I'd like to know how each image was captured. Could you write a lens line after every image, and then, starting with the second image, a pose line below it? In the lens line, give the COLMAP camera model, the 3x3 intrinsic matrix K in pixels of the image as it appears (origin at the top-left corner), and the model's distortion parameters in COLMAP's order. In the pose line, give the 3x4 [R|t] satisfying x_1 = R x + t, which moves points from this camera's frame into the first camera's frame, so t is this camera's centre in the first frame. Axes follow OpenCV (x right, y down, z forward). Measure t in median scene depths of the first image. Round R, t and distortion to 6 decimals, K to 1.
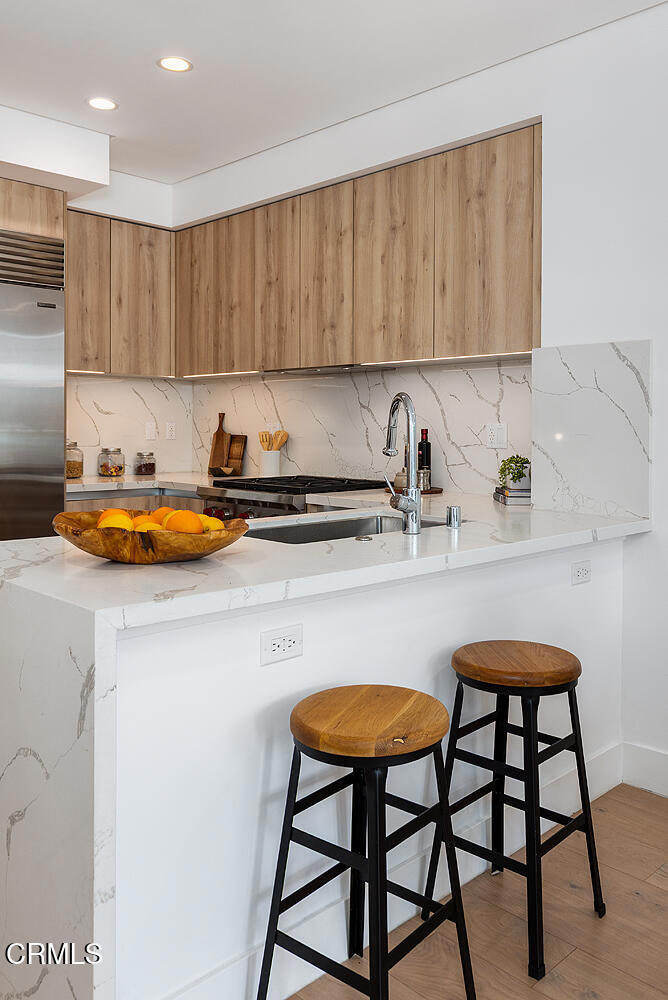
lens RADIAL K [[808.5, 0, 379.4], [0, 808.5, 432.0], [0, 0, 1]] dist [-0.003052, 0.010458]
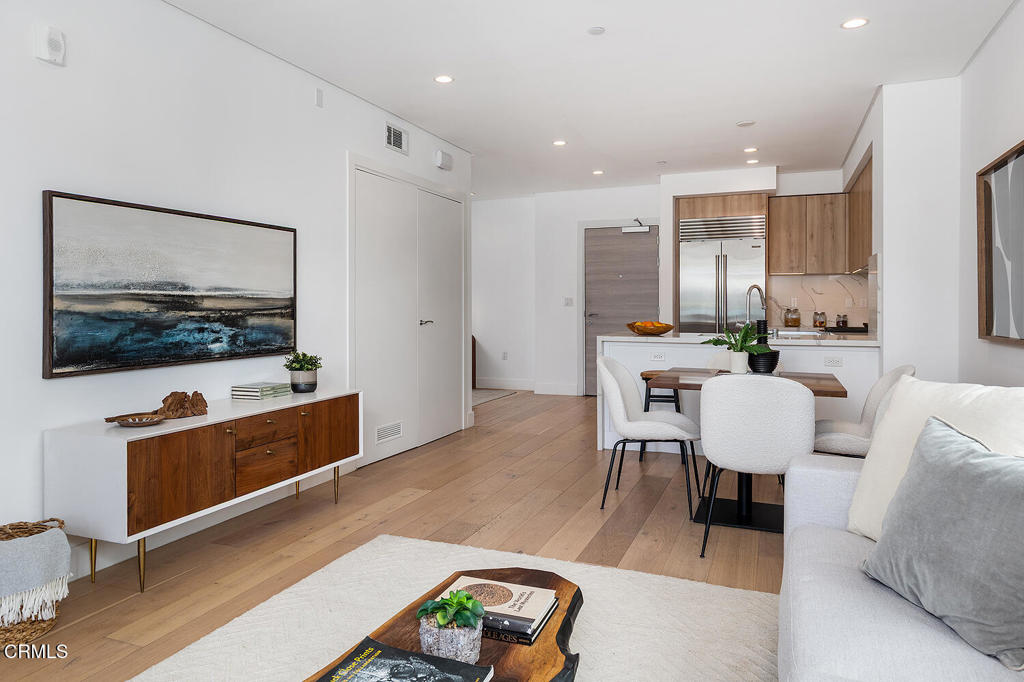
lens RADIAL K [[692.5, 0, 487.7], [0, 692.5, 308.5], [0, 0, 1]] dist [-0.000211, -0.000519]
pose [[0.357291, -0.001303, -0.933992, 1.098987], [-0.004704, 0.999984, -0.003195, 0.024944], [0.933981, 0.005535, 0.357279, -0.376536]]
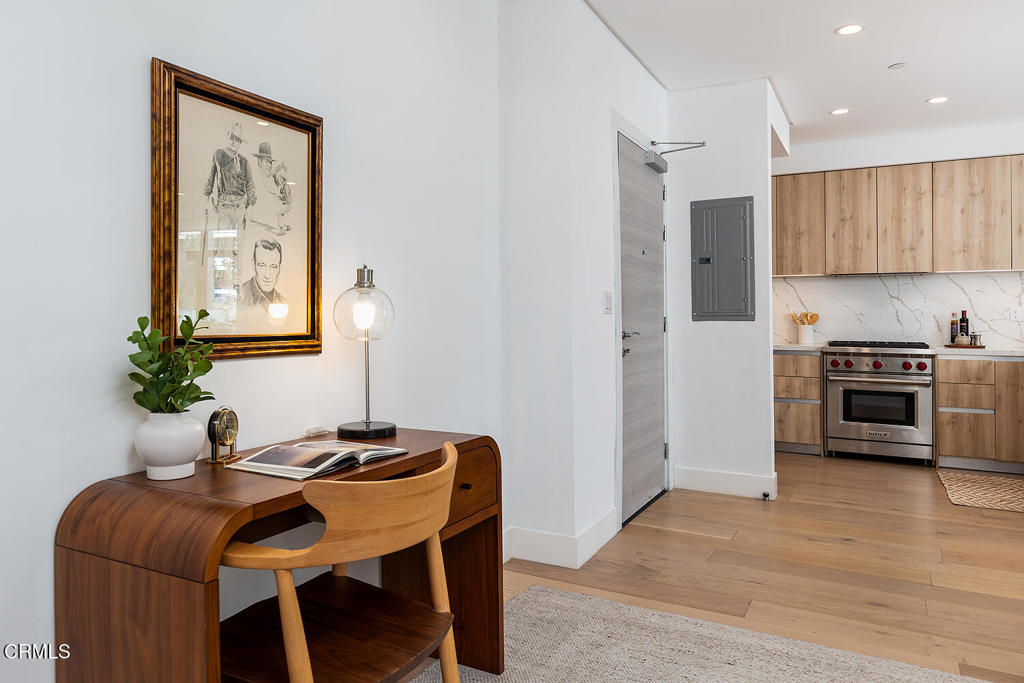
lens RADIAL K [[694.1, 0, 484.0], [0, 694.1, 307.9], [0, 0, 1]] dist [0.015522, -0.008968]
pose [[0.968344, 0.004081, 0.249586, -1.227359], [0.001204, 0.999778, -0.021020, 0.019639], [-0.249616, 0.020655, 0.968125, -0.161839]]
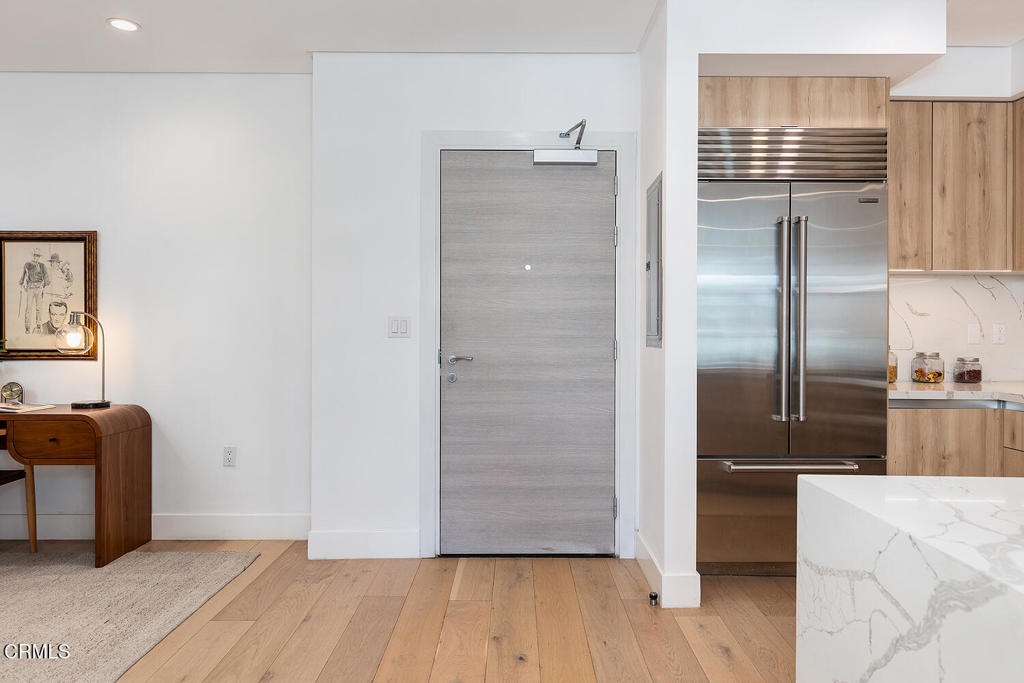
lens RADIAL K [[660.3, 0, 516.7], [0, 660.3, 329.6], [0, 0, 1]] dist [0.002446, 0.000507]
pose [[0.697953, -0.001504, -0.716142, -0.142210], [-0.006521, 0.999943, -0.008455, 0.004239], [0.716114, 0.010572, 0.697904, 0.162289]]
